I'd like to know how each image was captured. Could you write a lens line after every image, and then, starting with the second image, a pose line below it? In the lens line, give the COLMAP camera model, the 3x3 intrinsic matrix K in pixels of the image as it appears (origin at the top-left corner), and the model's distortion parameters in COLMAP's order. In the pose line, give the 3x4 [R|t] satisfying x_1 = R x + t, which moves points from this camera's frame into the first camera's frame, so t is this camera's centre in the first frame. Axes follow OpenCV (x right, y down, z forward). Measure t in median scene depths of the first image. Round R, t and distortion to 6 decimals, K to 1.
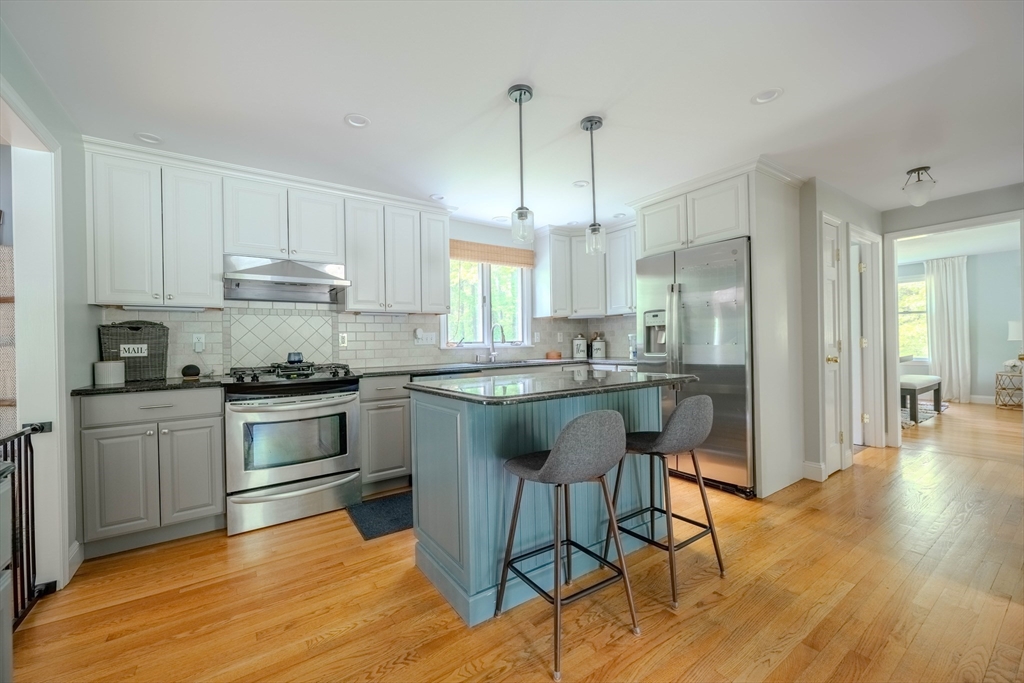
lens RADIAL K [[418.9, 0, 496.0], [0, 418.9, 342.9], [0, 0, 1]] dist [-0.002585, 0.000154]
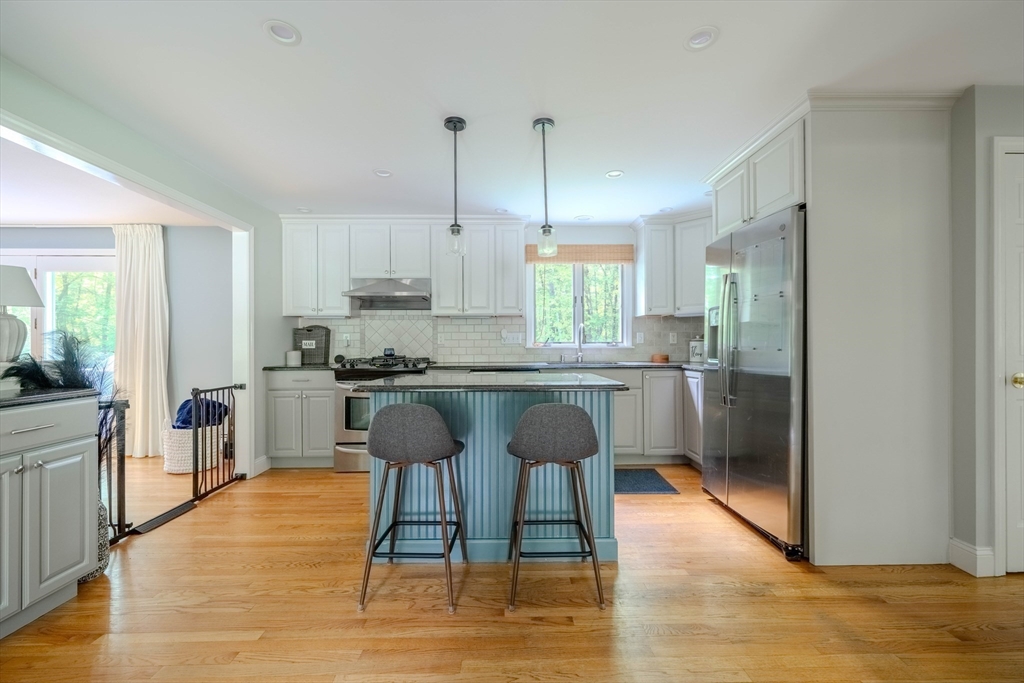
lens RADIAL K [[418.9, 0, 491.1], [0, 418.9, 343.7], [0, 0, 1]] dist [-0.002585, 0.000154]
pose [[0.824216, 0.017529, -0.566004, 0.513203], [-0.013373, 0.999845, 0.011492, -0.010293], [0.566118, -0.001903, 0.824322, 0.079596]]
